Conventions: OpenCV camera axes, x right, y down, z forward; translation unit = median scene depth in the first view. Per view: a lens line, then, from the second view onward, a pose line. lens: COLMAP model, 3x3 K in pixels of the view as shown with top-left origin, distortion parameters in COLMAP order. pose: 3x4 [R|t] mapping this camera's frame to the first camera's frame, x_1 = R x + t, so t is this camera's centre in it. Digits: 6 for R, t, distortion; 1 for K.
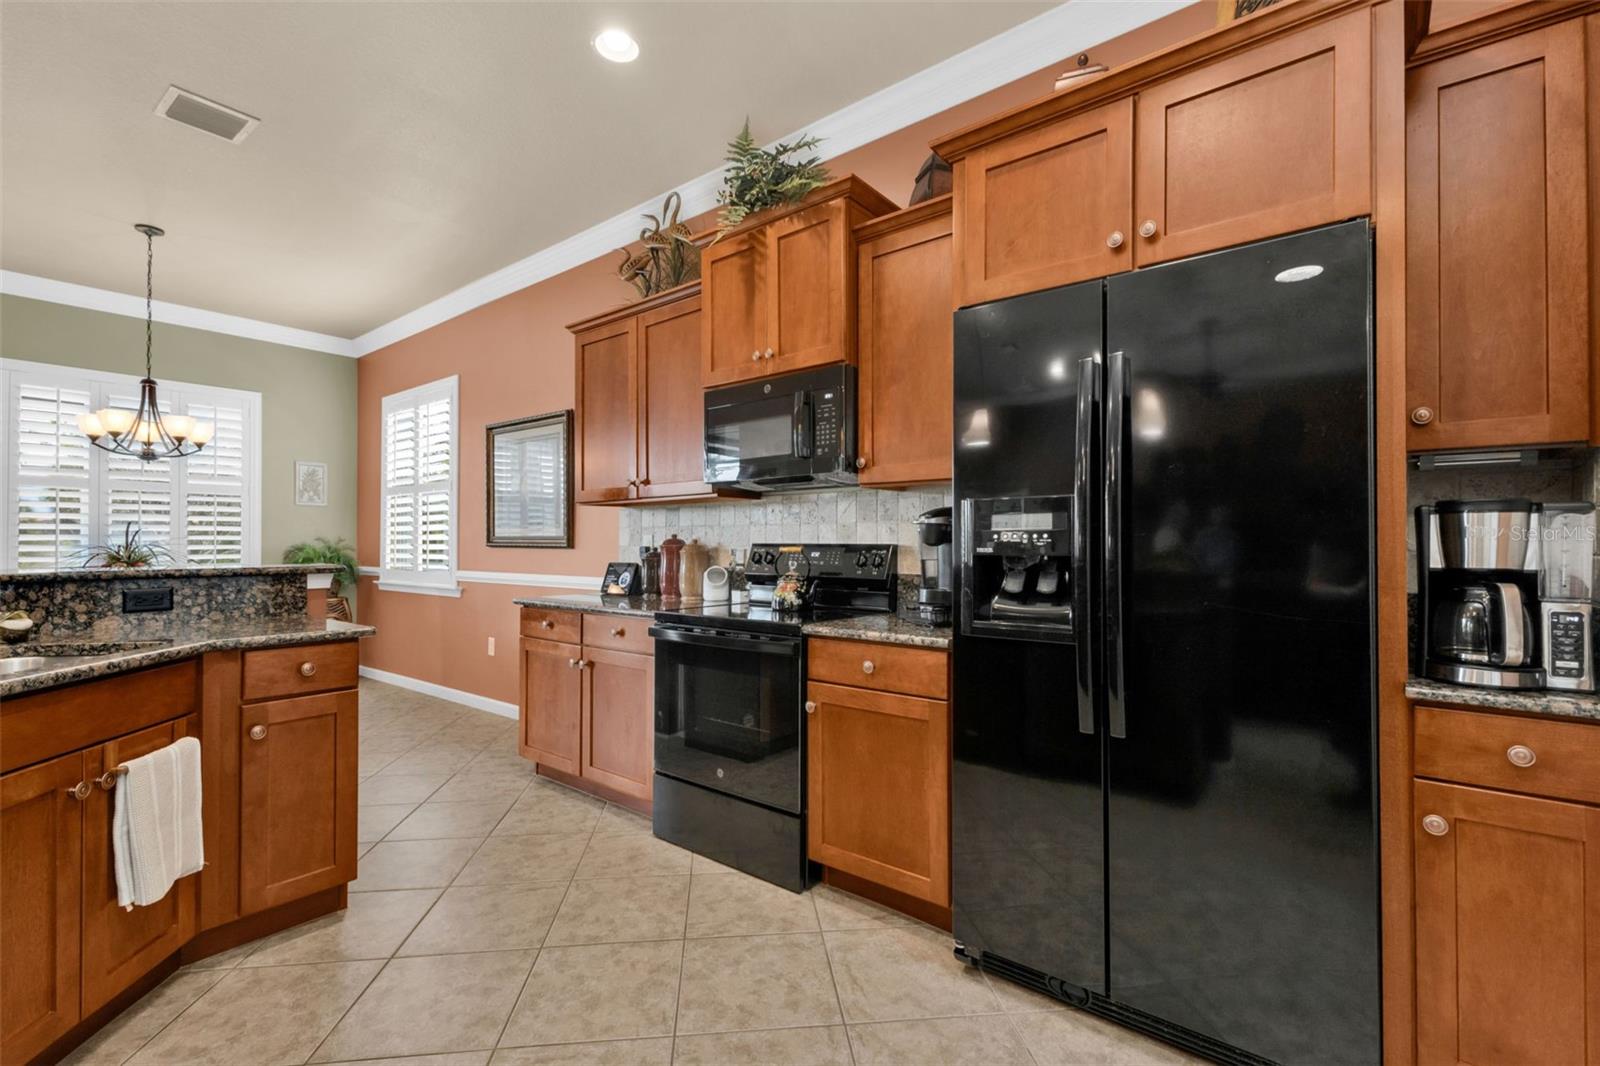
lens RADIAL K [[705.3, 0, 802.3], [0, 705.3, 534.4], [0, 0, 1]] dist [0.009029, 0.000150]
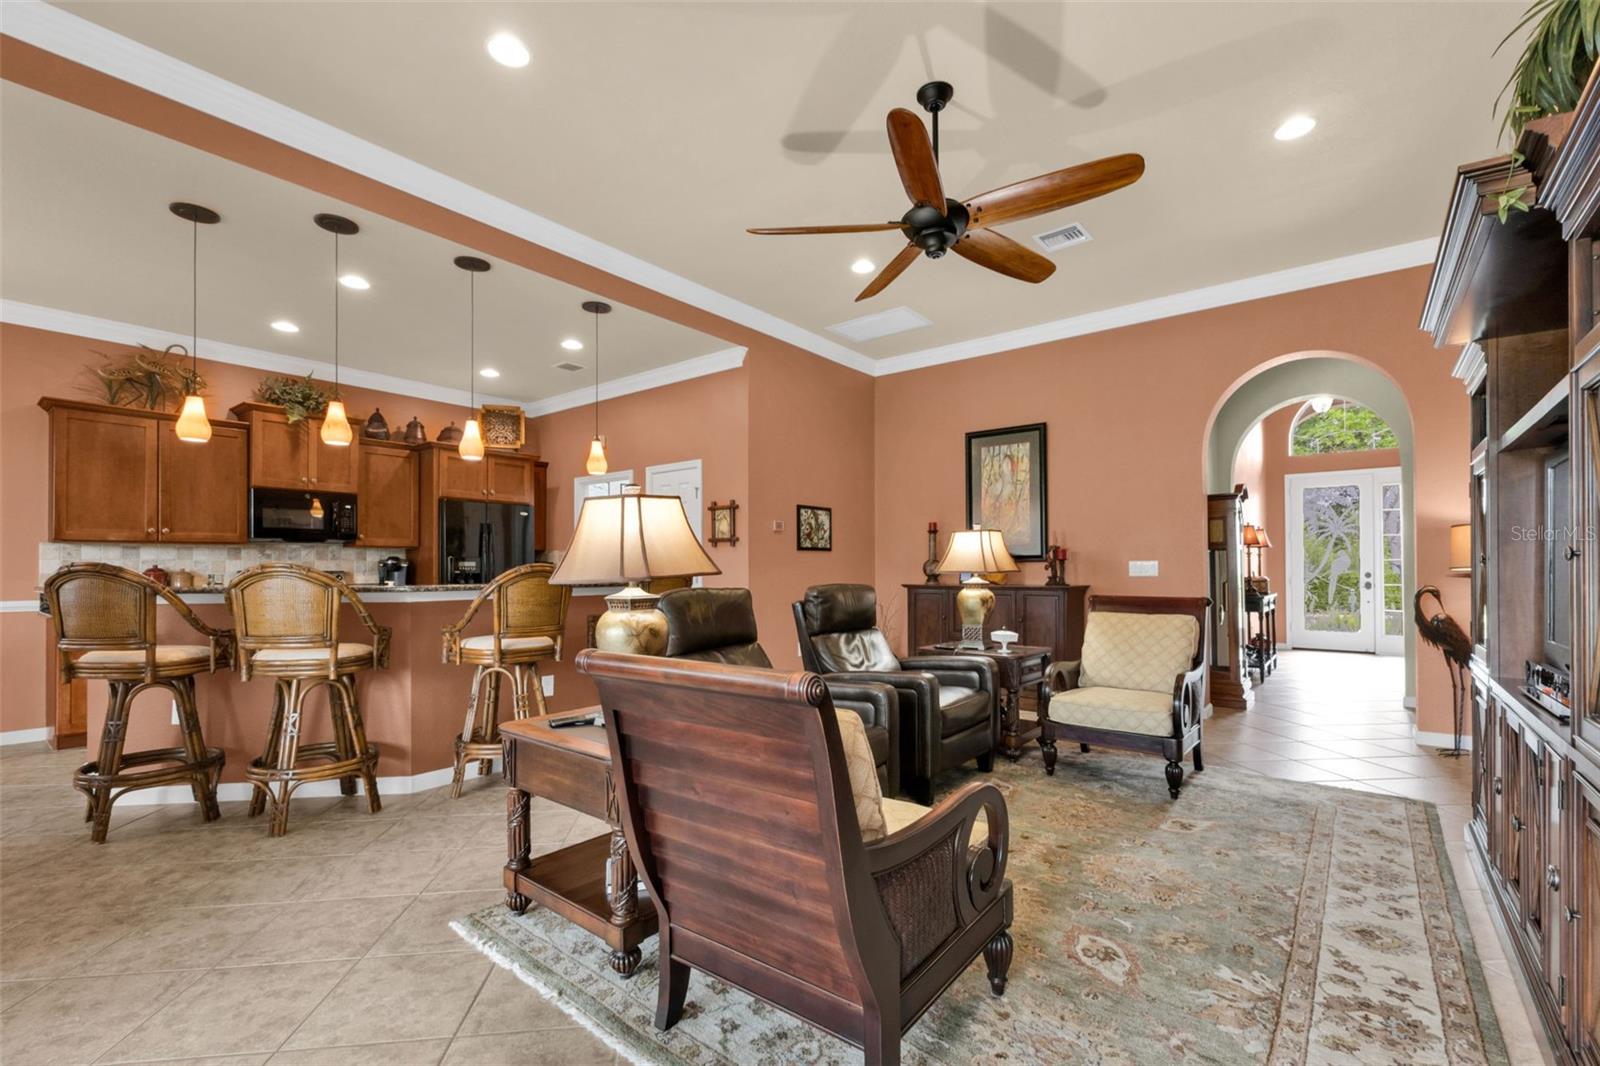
lens RADIAL K [[716.3, 0, 796.5], [0, 716.3, 560.3], [0, 0, 1]] dist [0.010088, -0.000660]
pose [[0.003698, 0.013056, 0.999908, -2.127679], [-0.008316, 0.999881, -0.013025, -0.001372], [-0.999959, -0.008267, 0.003806, -0.446558]]
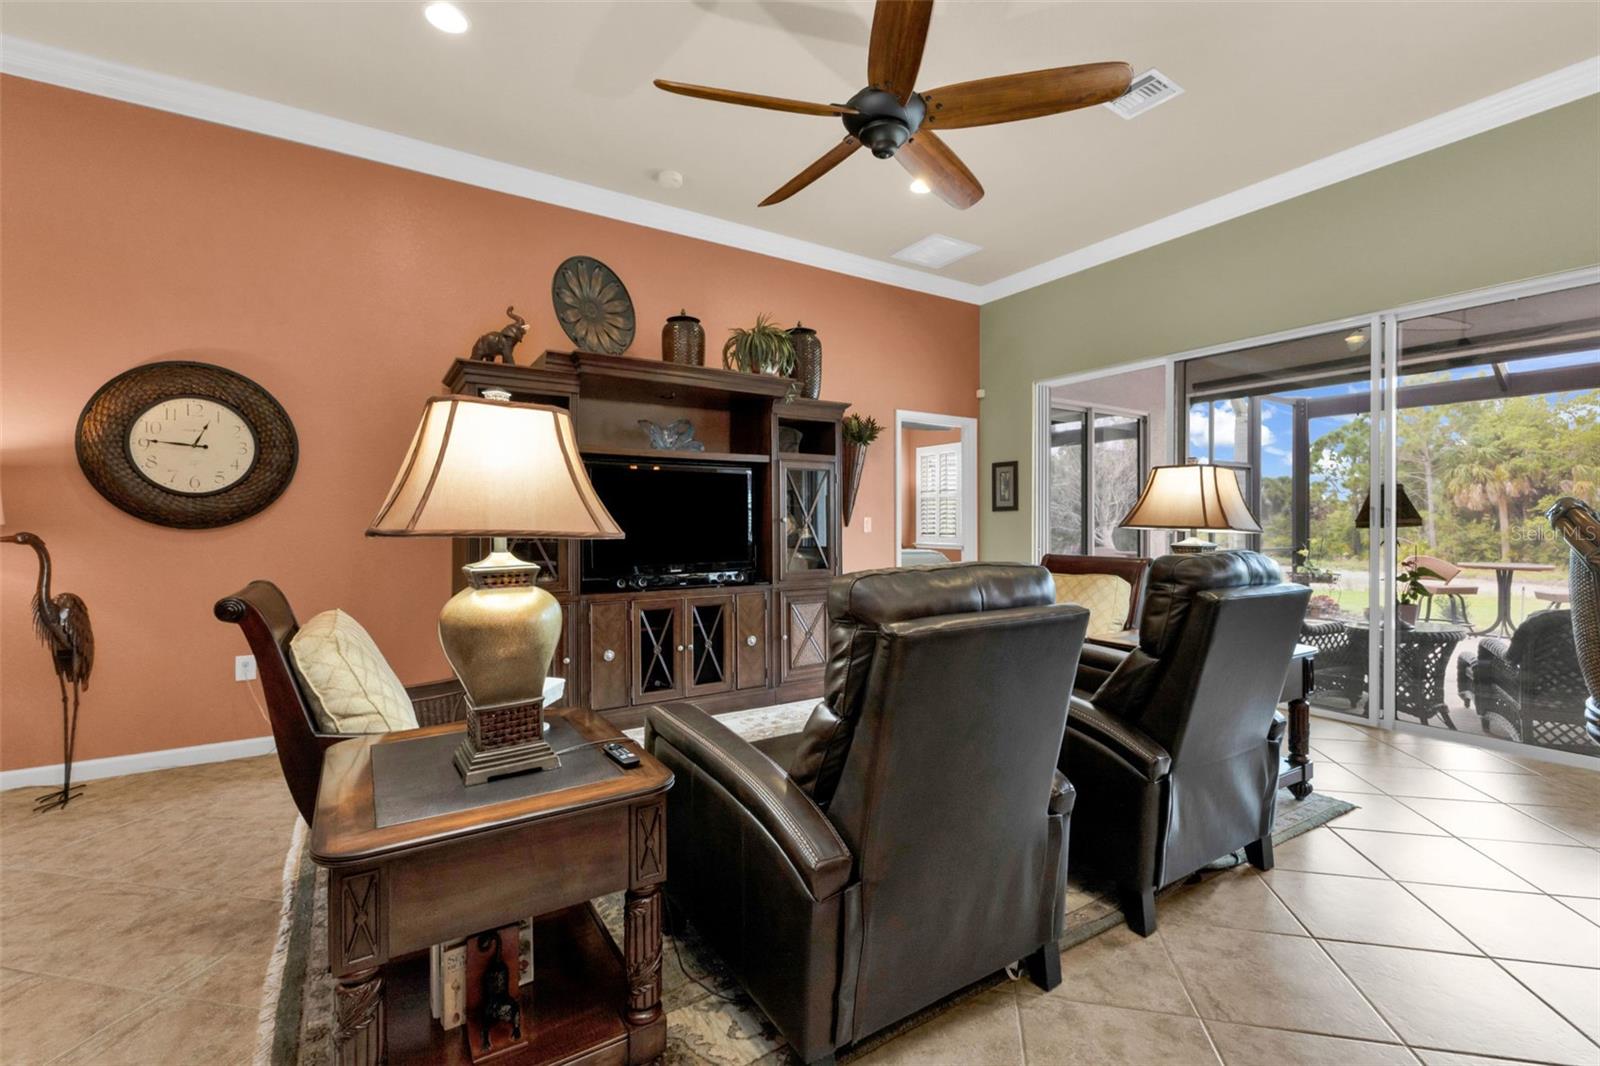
lens RADIAL K [[713.6, 0, 822.8], [0, 713.6, 525.7], [0, 0, 1]] dist [0.001643, 0.000145]
pose [[-0.303441, 0.004757, -0.952838, -0.057682], [0.015147, 0.999885, 0.000169, -0.003011], [0.952730, -0.014381, -0.303479, -0.443175]]
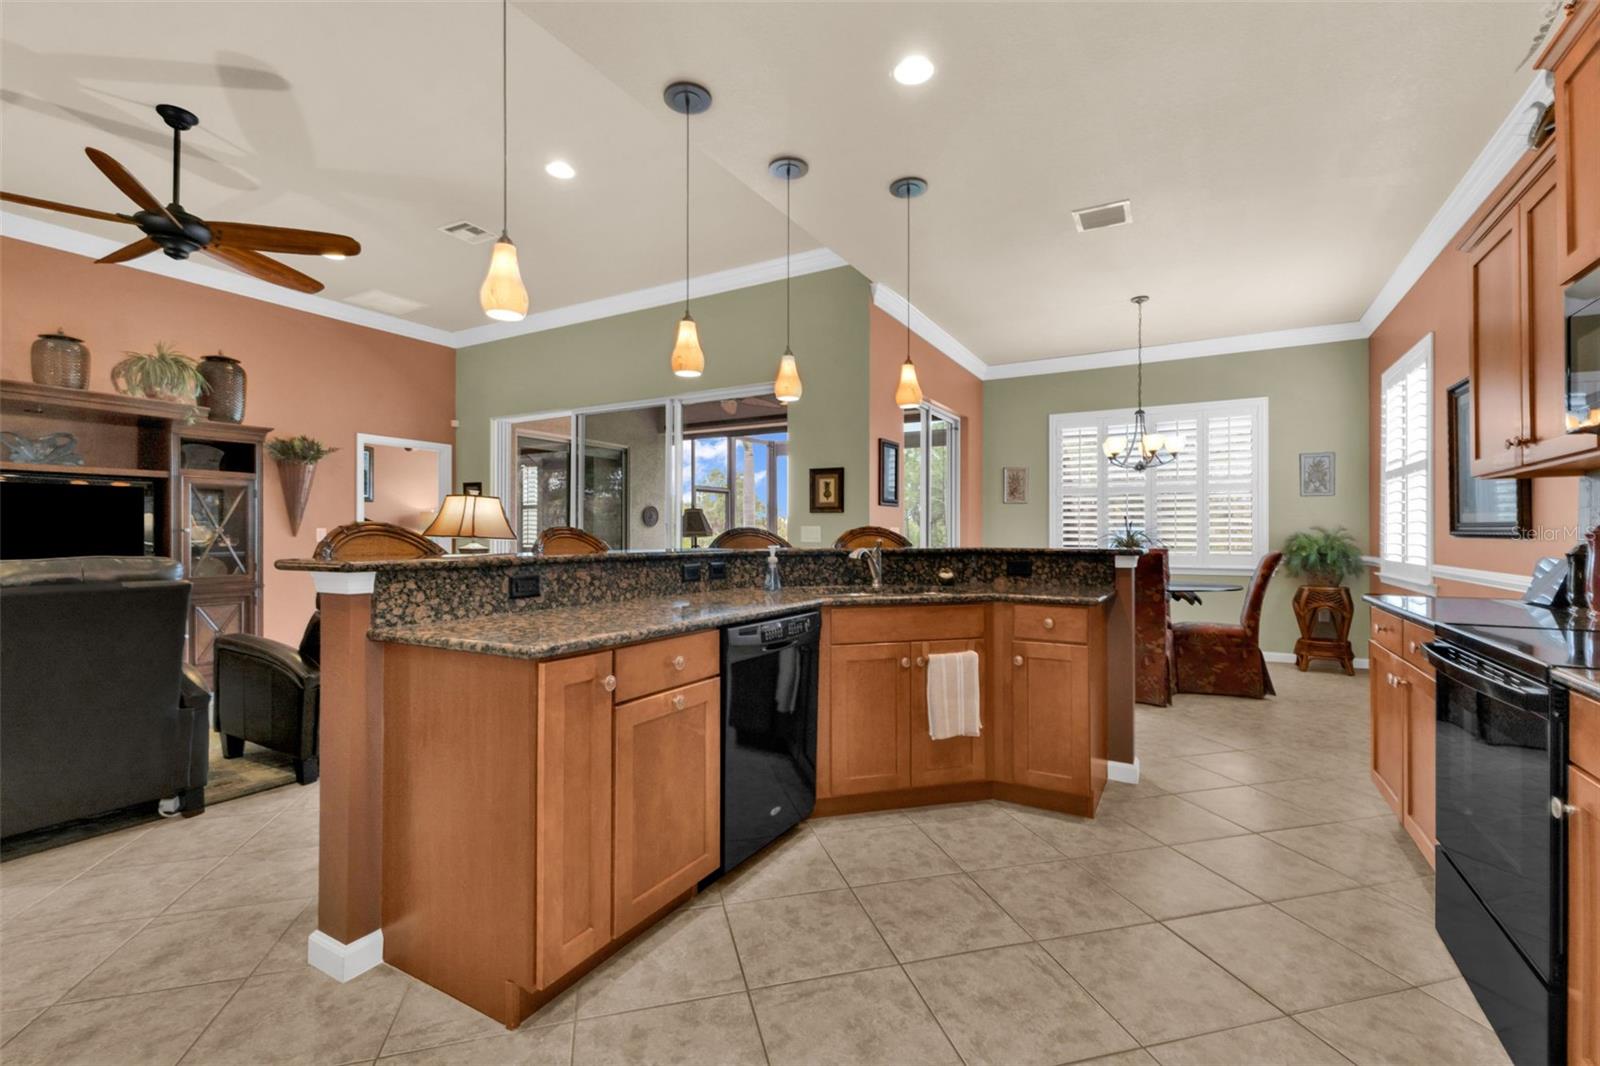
lens RADIAL K [[694.5, 0, 810.5], [0, 694.5, 528.9], [0, 0, 1]] dist [0.002872, -0.000260]
pose [[0.156680, -0.006415, -0.987629, 0.397006], [0.011924, 0.999918, -0.004603, 0.007136], [0.987577, -0.011056, 0.156744, 0.247928]]
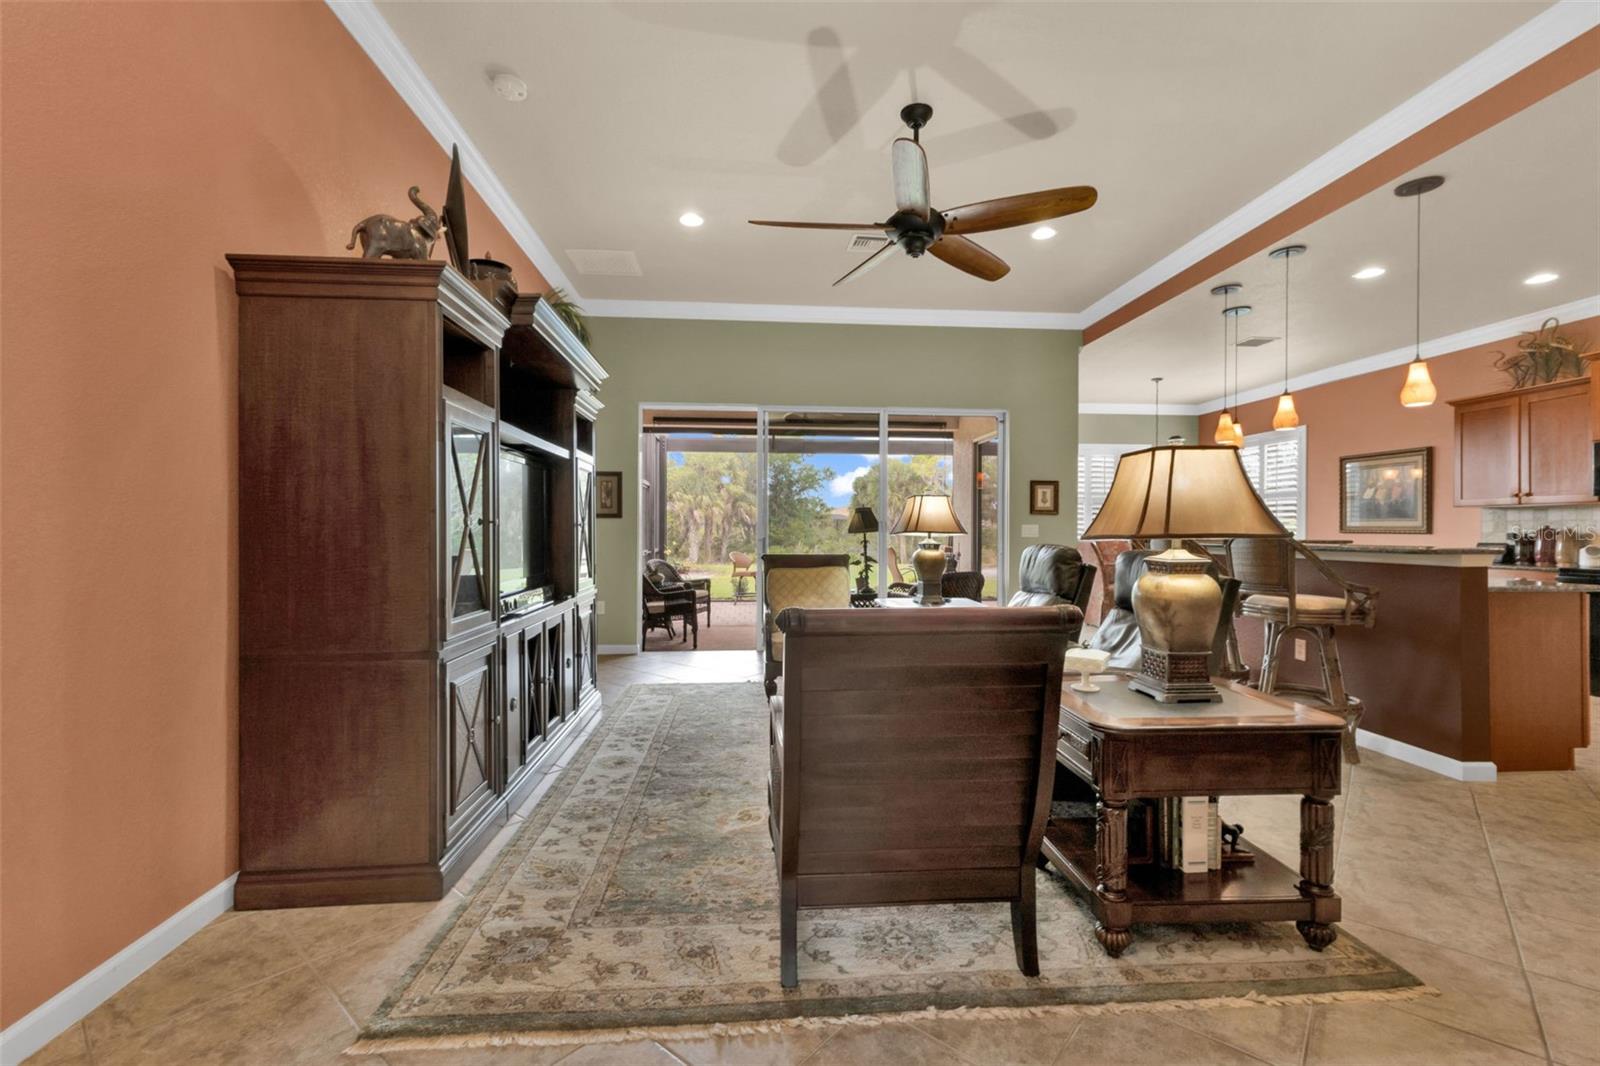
lens RADIAL K [[683.2, 0, 802.2], [0, 683.2, 529.2], [0, 0, 1]] dist [0.011478, -0.004064]
pose [[0.681815, 0.002507, -0.731521, -0.239586], [0.005401, 0.999950, 0.008461, -0.017881], [0.731505, -0.009720, 0.681767, -1.650973]]
